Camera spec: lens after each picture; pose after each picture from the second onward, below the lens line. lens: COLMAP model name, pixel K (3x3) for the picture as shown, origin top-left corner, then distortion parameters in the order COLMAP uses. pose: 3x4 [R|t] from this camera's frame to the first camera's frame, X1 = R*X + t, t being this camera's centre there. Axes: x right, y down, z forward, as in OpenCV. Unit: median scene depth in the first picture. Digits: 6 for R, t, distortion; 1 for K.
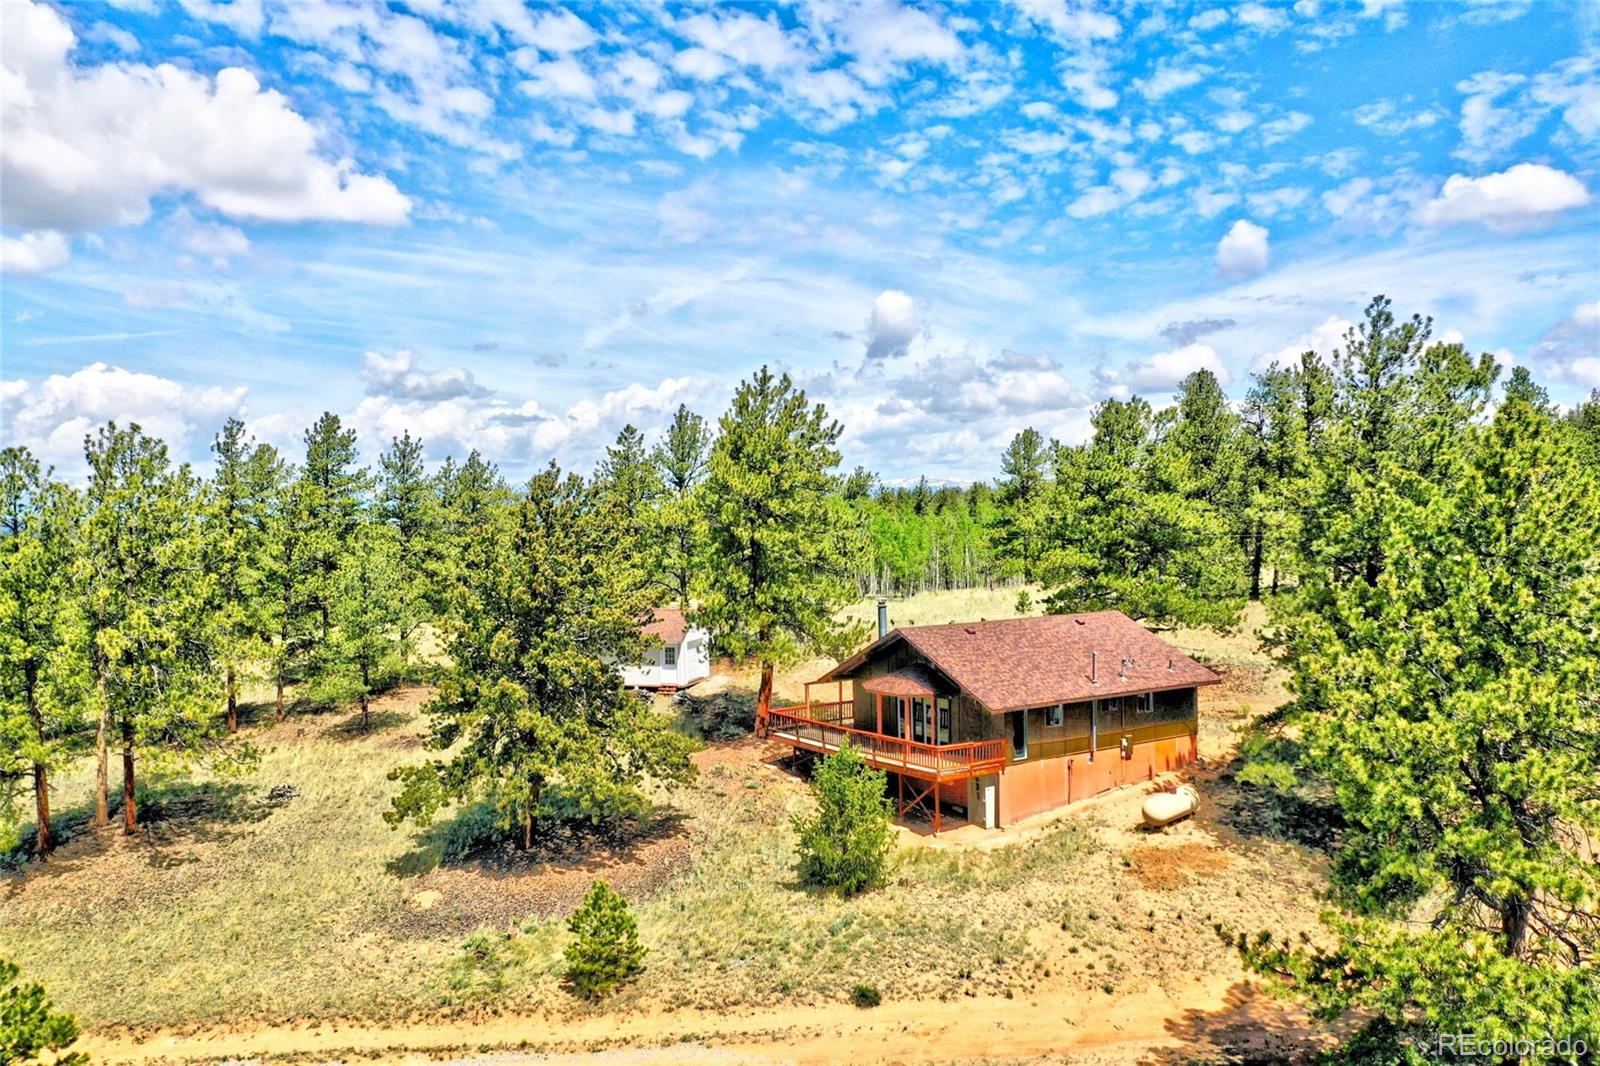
lens RADIAL K [[1216.1, 0, 806.7], [0, 1216.1, 529.2], [0, 0, 1]] dist [-0.018483, -0.007119]
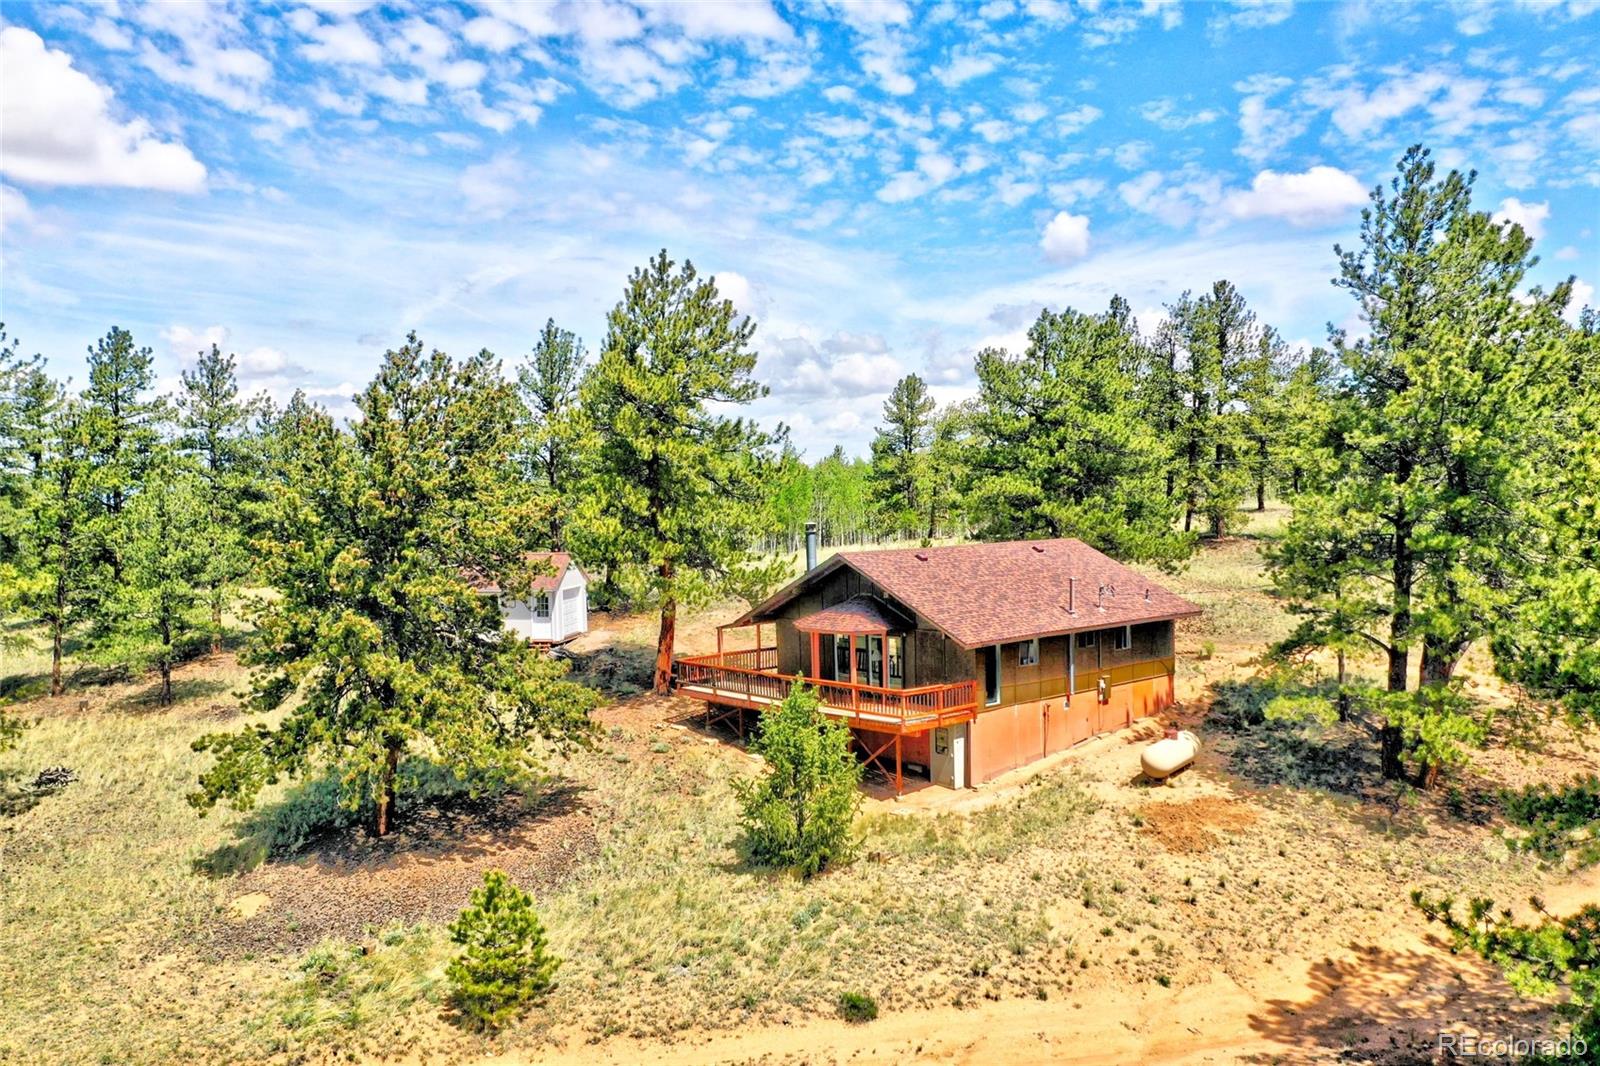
lens RADIAL K [[1216.1, 0, 798.0], [0, 1216.1, 531.0], [0, 0, 1]] dist [-0.018483, -0.007119]
pose [[0.991998, -0.009145, 0.125920, -0.061415], [0.007191, 0.999847, 0.015964, 0.057160], [-0.126046, -0.014931, 0.991912, 0.195726]]
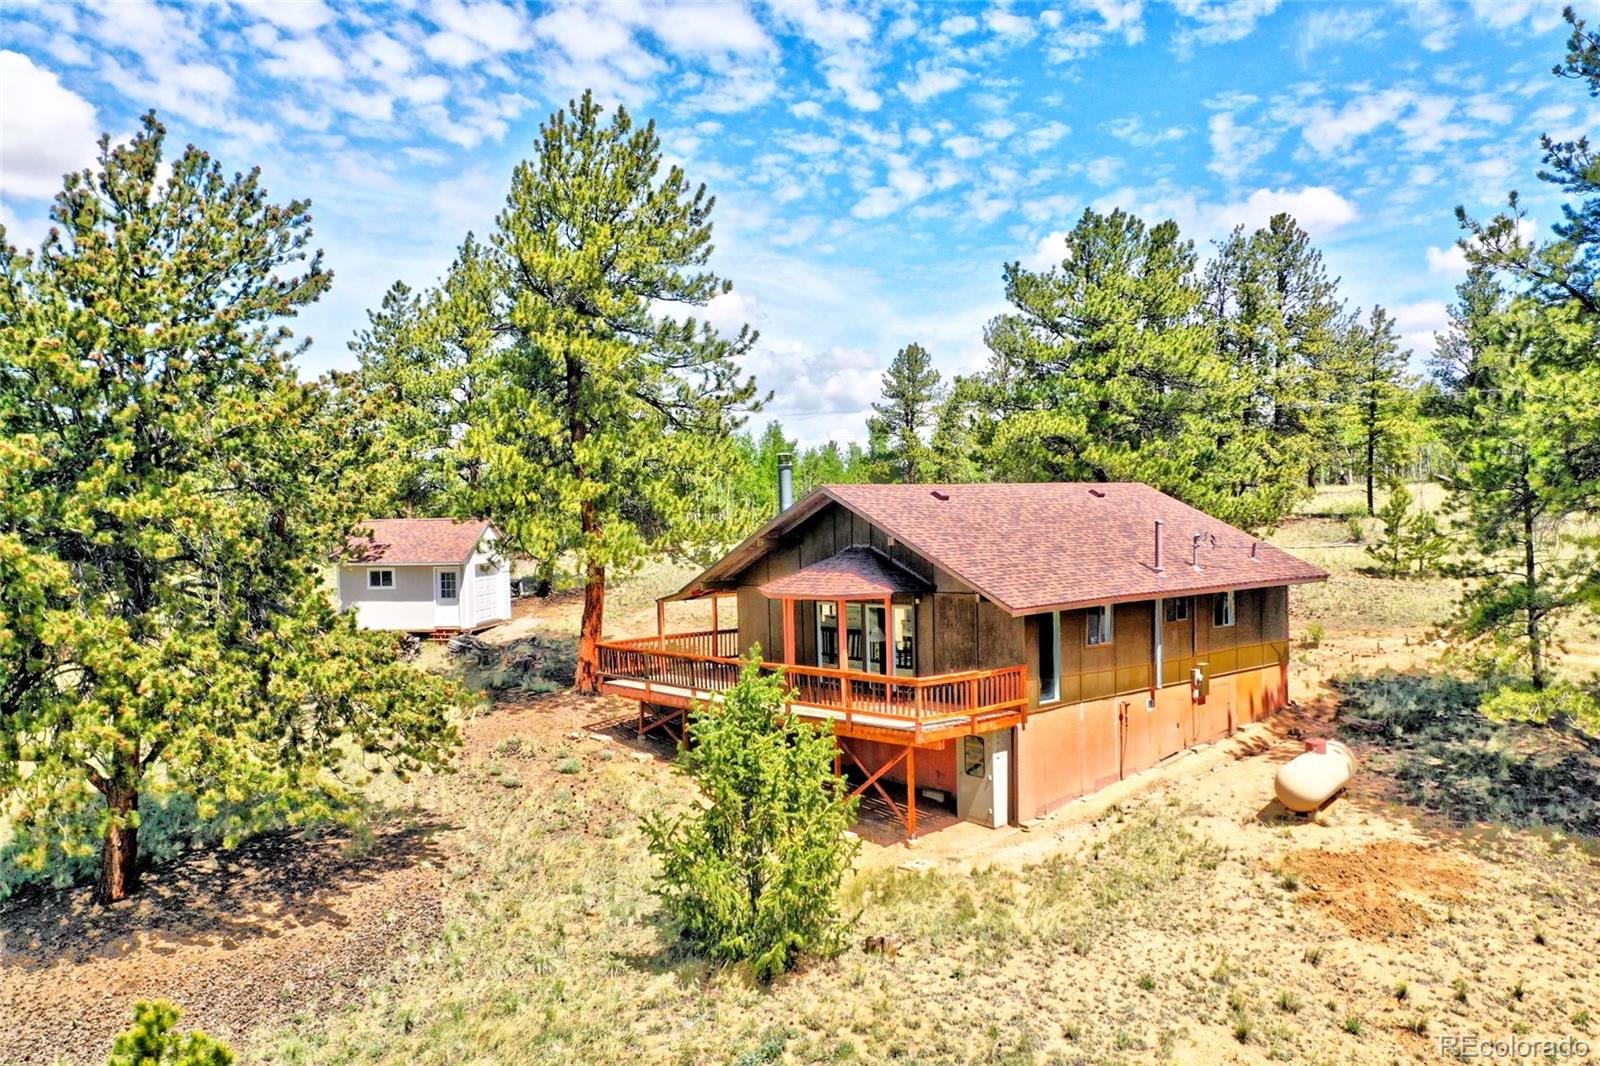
lens RADIAL K [[1216.1, 0, 794.7], [0, 1216.1, 526.0], [0, 0, 1]] dist [-0.018483, -0.007119]
pose [[0.991931, -0.007194, 0.126574, -0.011928], [0.007442, 0.999971, -0.001487, 0.109641], [-0.126560, 0.002417, 0.991956, 0.464541]]
